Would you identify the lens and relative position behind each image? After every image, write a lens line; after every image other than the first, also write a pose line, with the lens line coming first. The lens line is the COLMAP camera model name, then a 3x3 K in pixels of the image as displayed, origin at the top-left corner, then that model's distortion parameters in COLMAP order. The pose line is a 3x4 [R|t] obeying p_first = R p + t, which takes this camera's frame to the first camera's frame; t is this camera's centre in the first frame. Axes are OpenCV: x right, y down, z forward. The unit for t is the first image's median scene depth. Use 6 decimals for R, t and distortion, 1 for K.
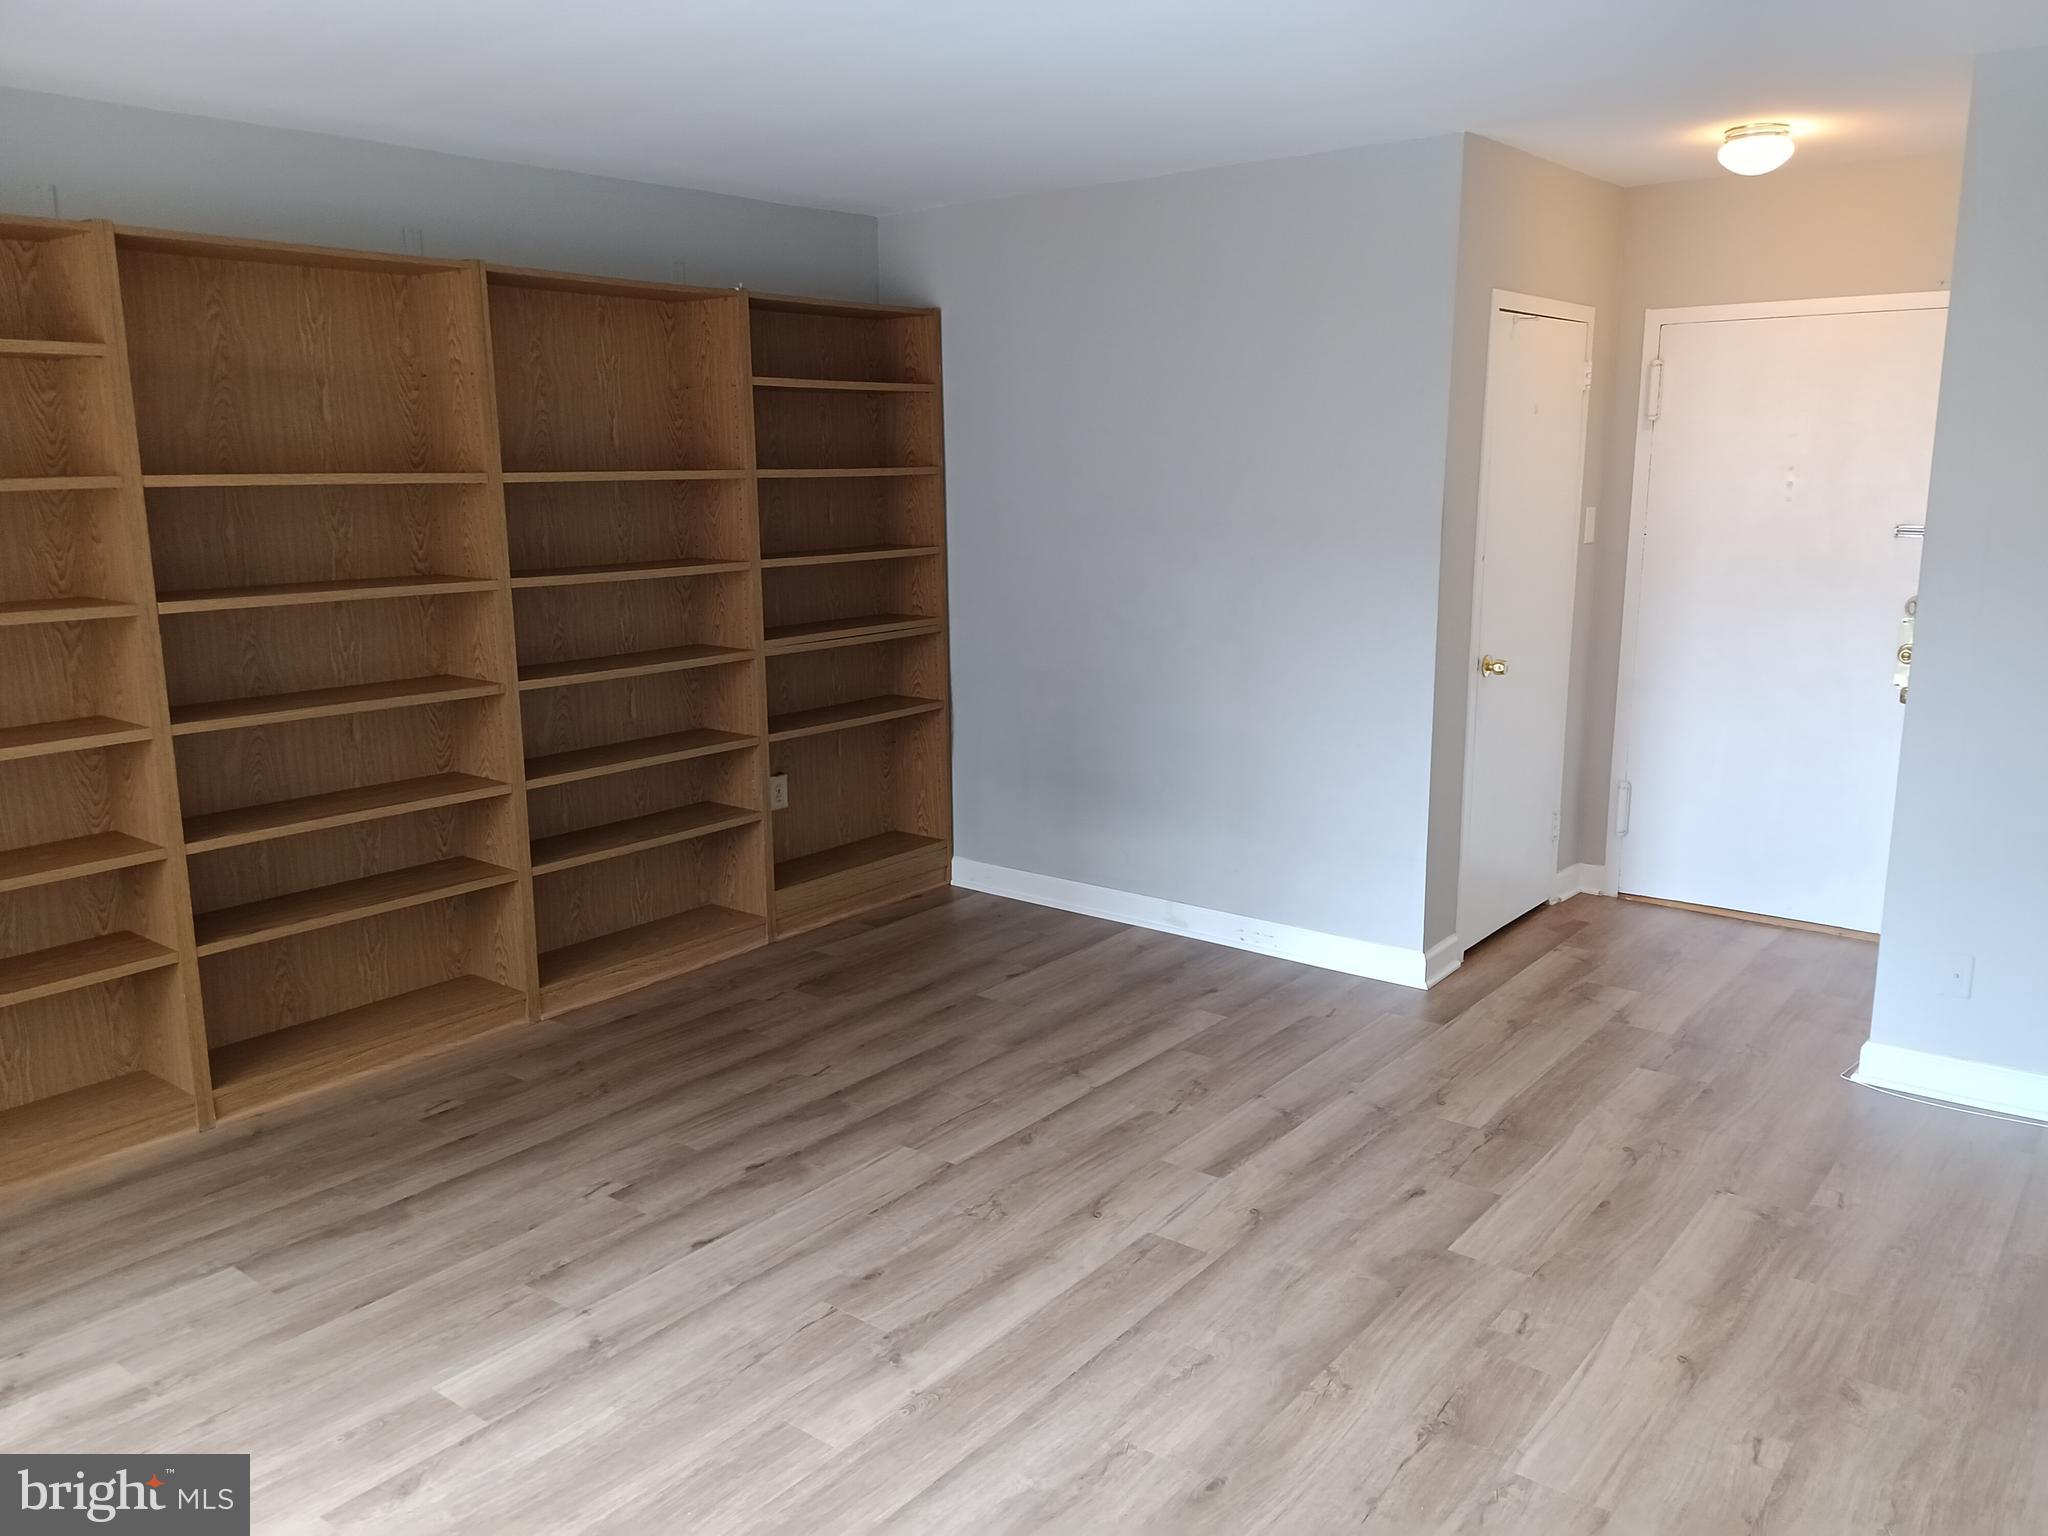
lens RADIAL K [[1535.2, 0, 1038.5], [0, 1535.2, 773.0], [0, 0, 1]] dist [0.076839, -0.088461]
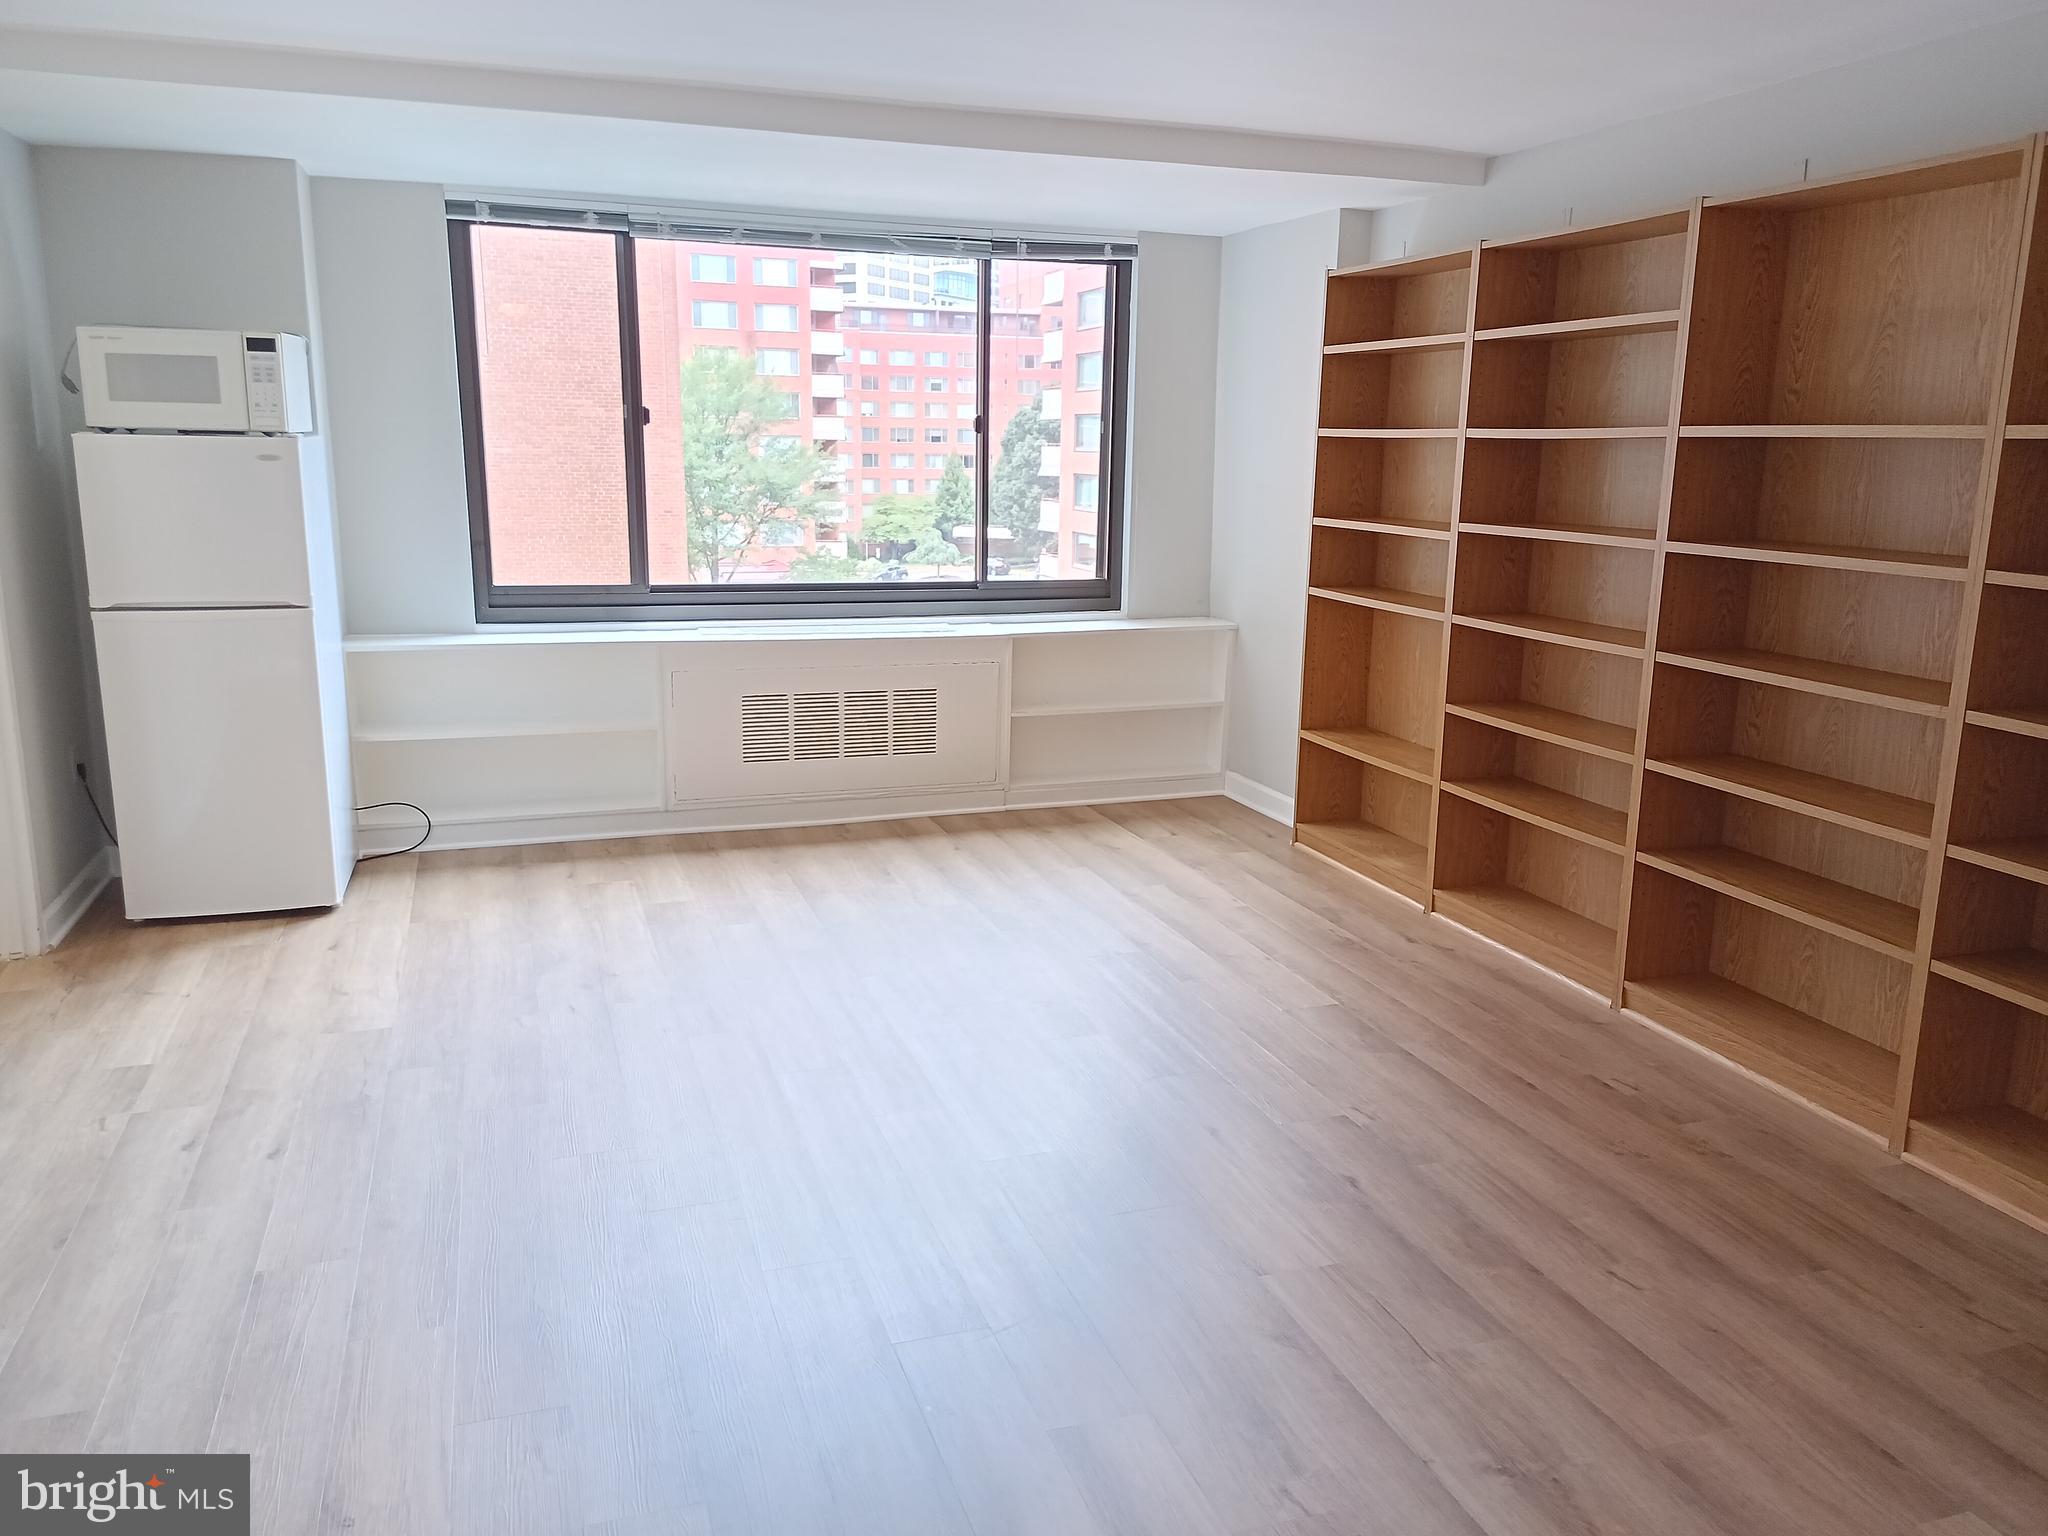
lens RADIAL K [[1535.2, 0, 1016.8], [0, 1535.2, 769.8], [0, 0, 1]] dist [0.076839, -0.088461]
pose [[-0.550606, 0.177522, -0.815671, 0.614516], [-0.173506, 0.931449, 0.319842, -0.225565], [0.816534, 0.317631, -0.482060, 1.174000]]
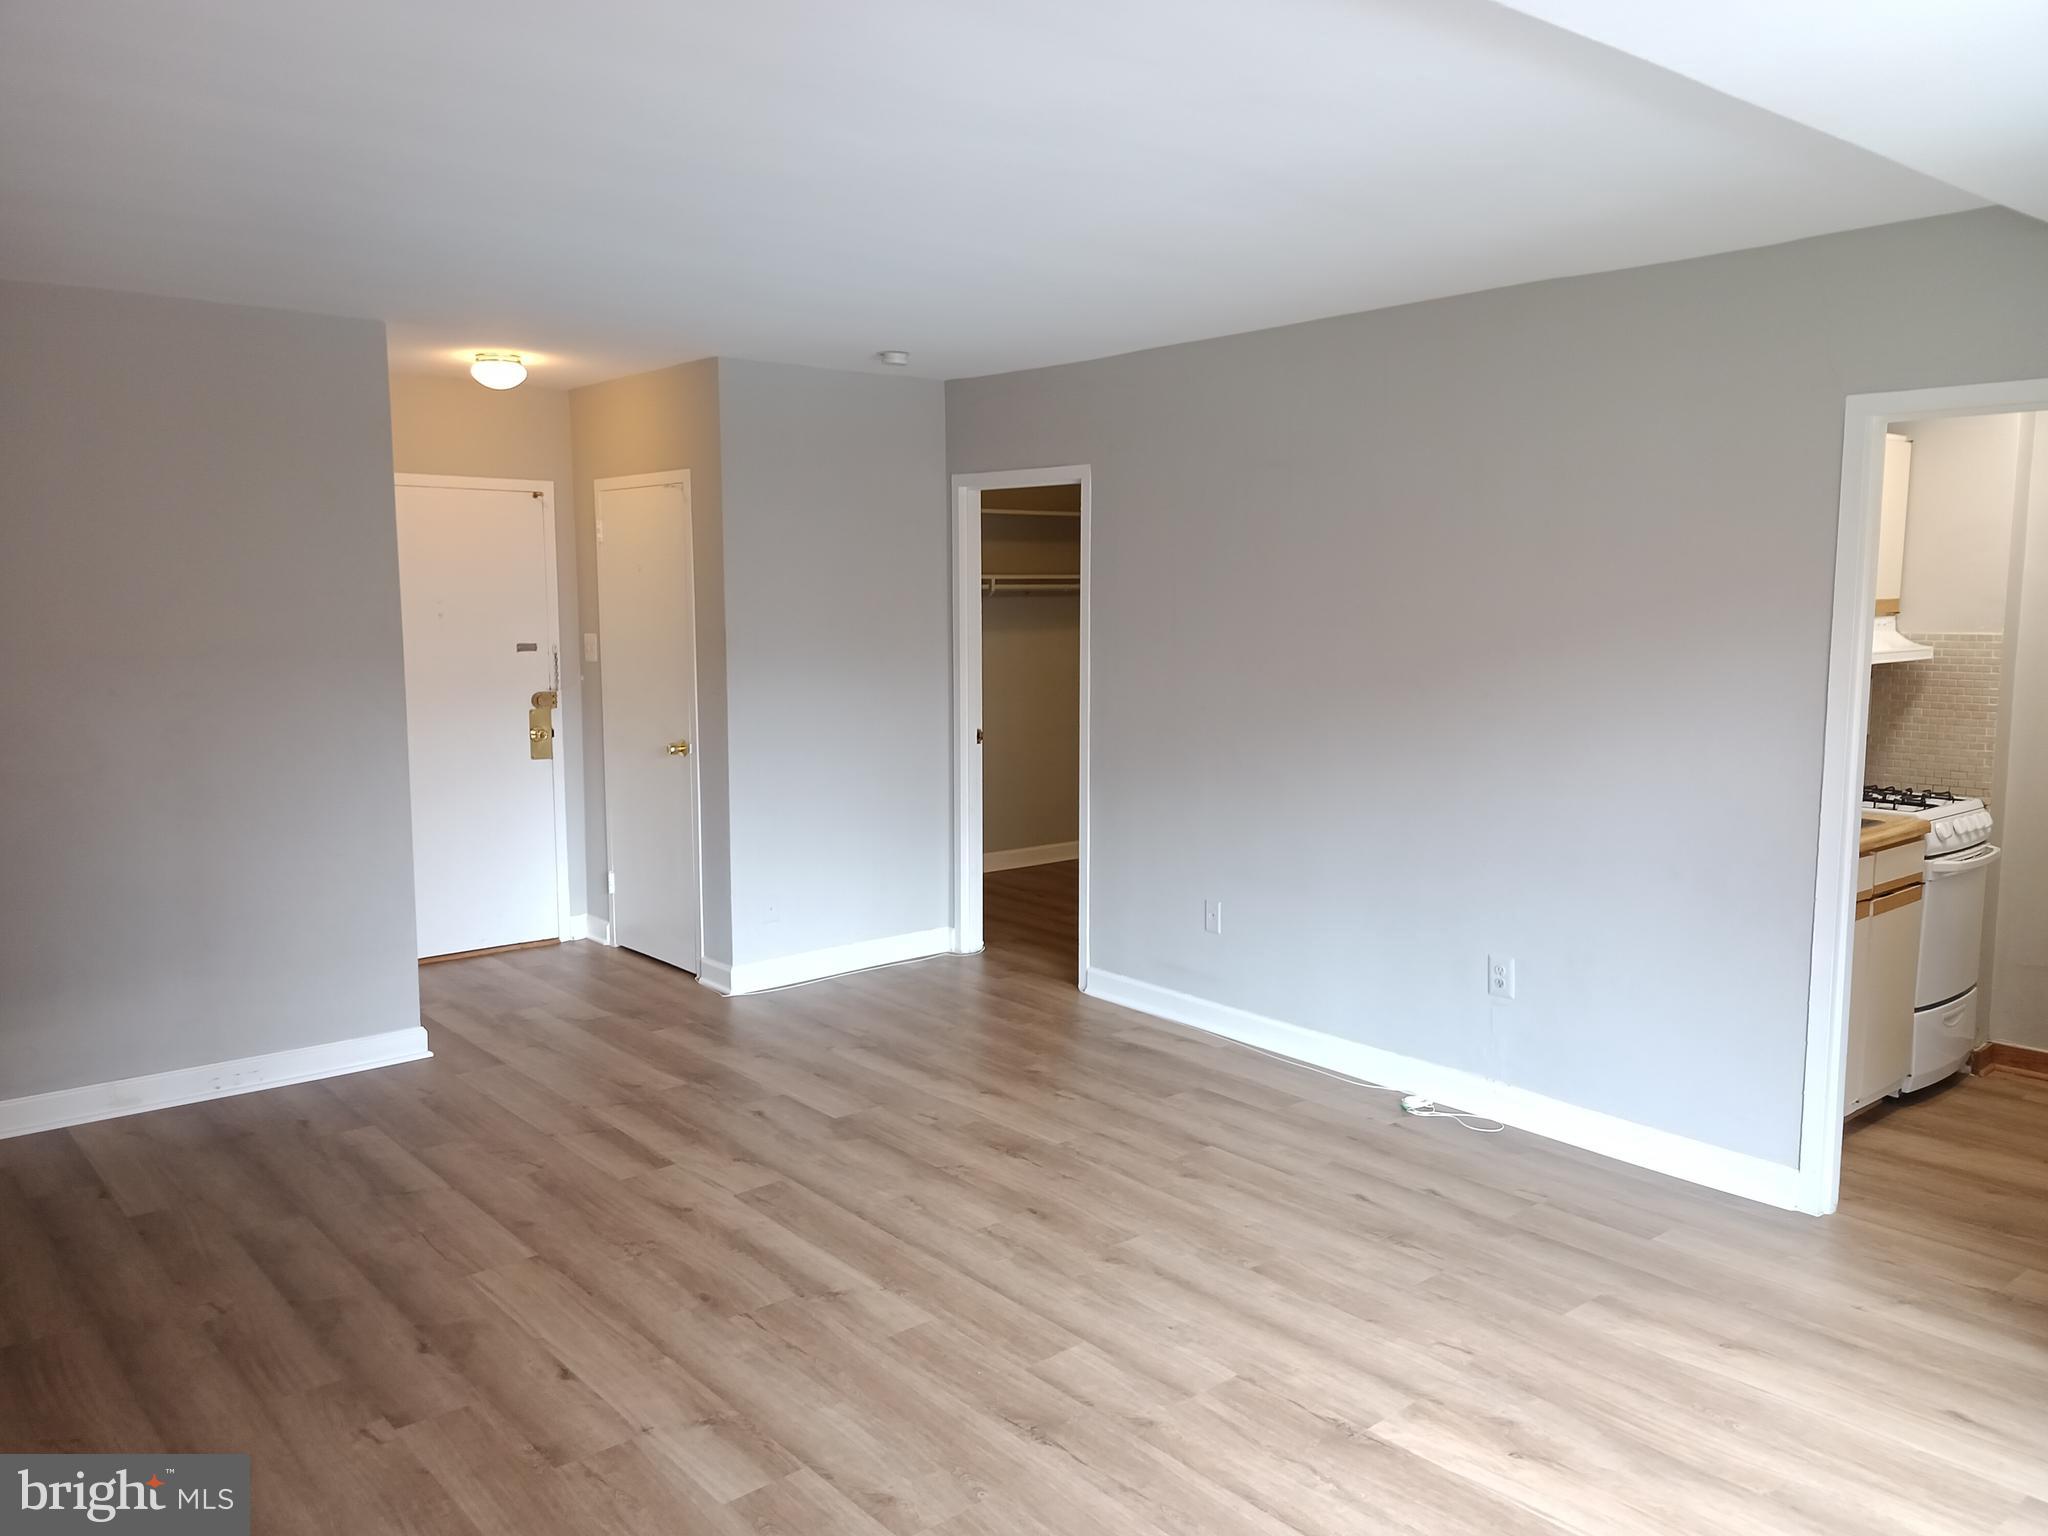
lens RADIAL K [[1535.2, 0, 1044.5], [0, 1535.2, 762.5], [0, 0, 1]] dist [0.076839, -0.088461]
pose [[0.188718, -0.102420, 0.976676, -0.961101], [0.192448, 0.979119, 0.065491, -0.074069], [-0.962990, 0.175600, 0.204488, 0.384610]]
